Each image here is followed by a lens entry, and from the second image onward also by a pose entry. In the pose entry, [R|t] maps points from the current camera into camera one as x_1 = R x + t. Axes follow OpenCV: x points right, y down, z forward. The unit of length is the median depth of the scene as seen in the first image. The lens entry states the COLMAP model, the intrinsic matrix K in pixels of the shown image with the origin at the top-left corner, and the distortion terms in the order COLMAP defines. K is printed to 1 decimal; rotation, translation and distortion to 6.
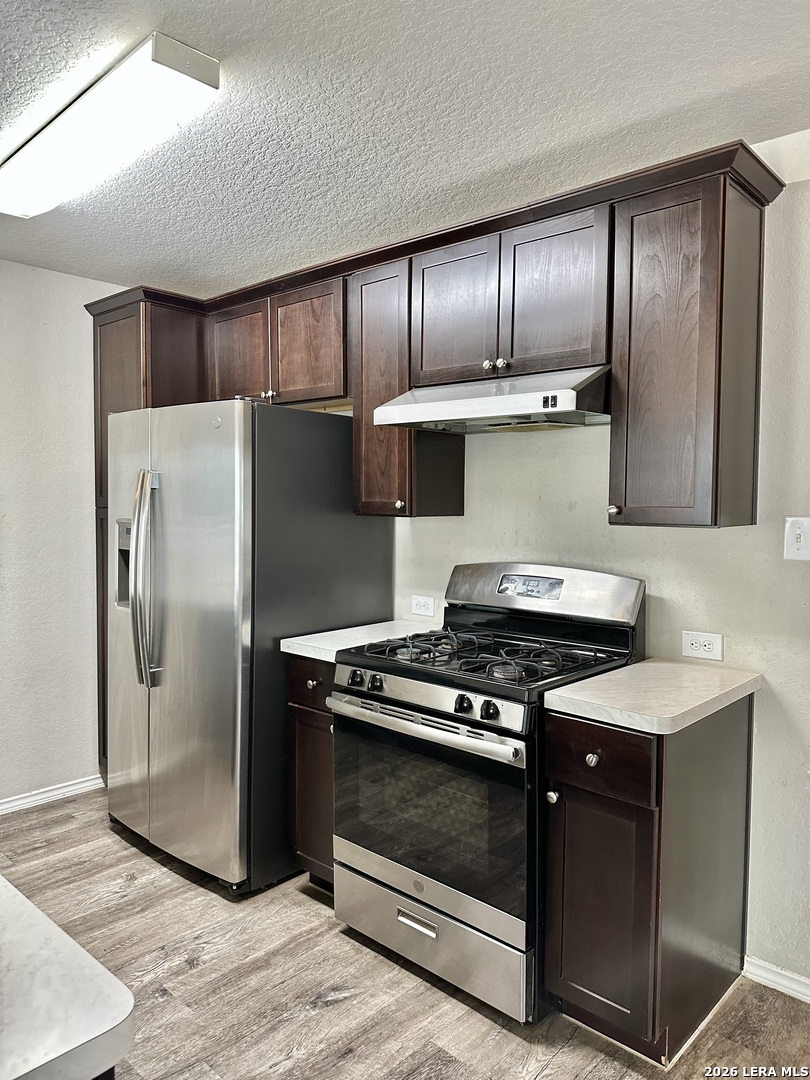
lens RADIAL K [[757.6, 0, 406.1], [0, 757.6, 549.1], [0, 0, 1]] dist [0.048913, -0.066363]
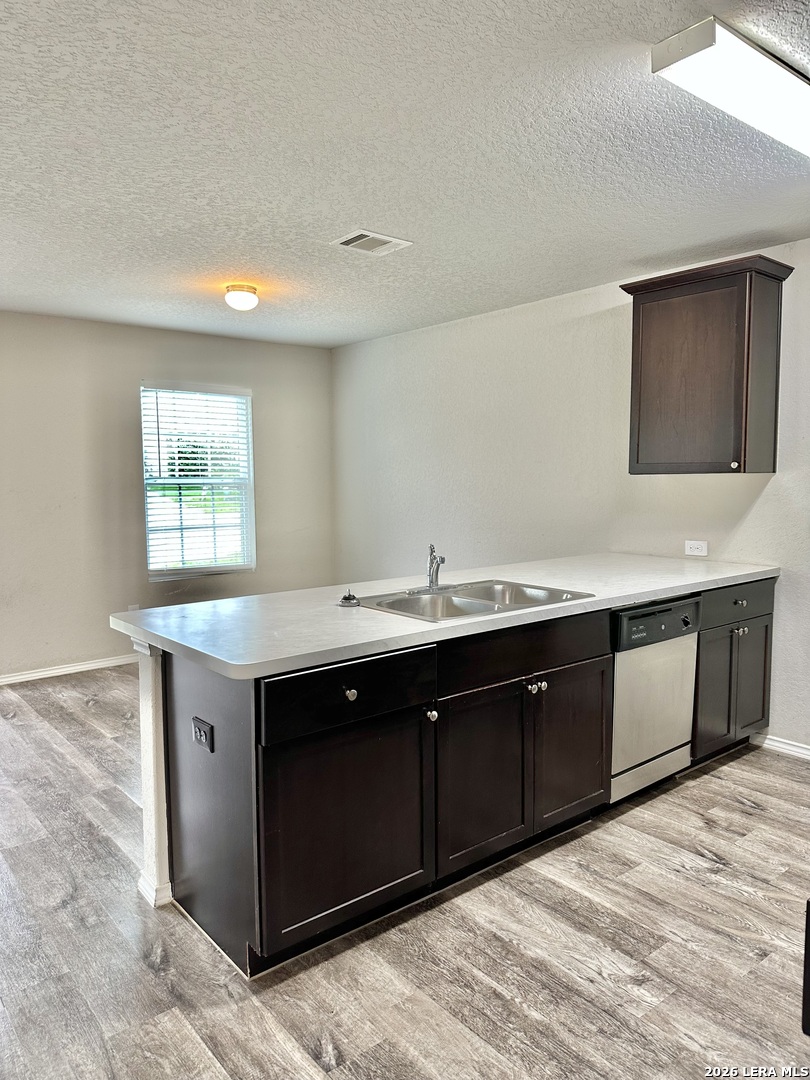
lens RADIAL K [[757.6, 0, 394.2], [0, 757.6, 550.8], [0, 0, 1]] dist [0.048913, -0.066363]
pose [[-0.150562, 0.094663, -0.984058, 0.579046], [-0.054176, 0.993119, 0.103824, -0.021615], [0.987115, 0.068944, -0.144398, 0.526087]]
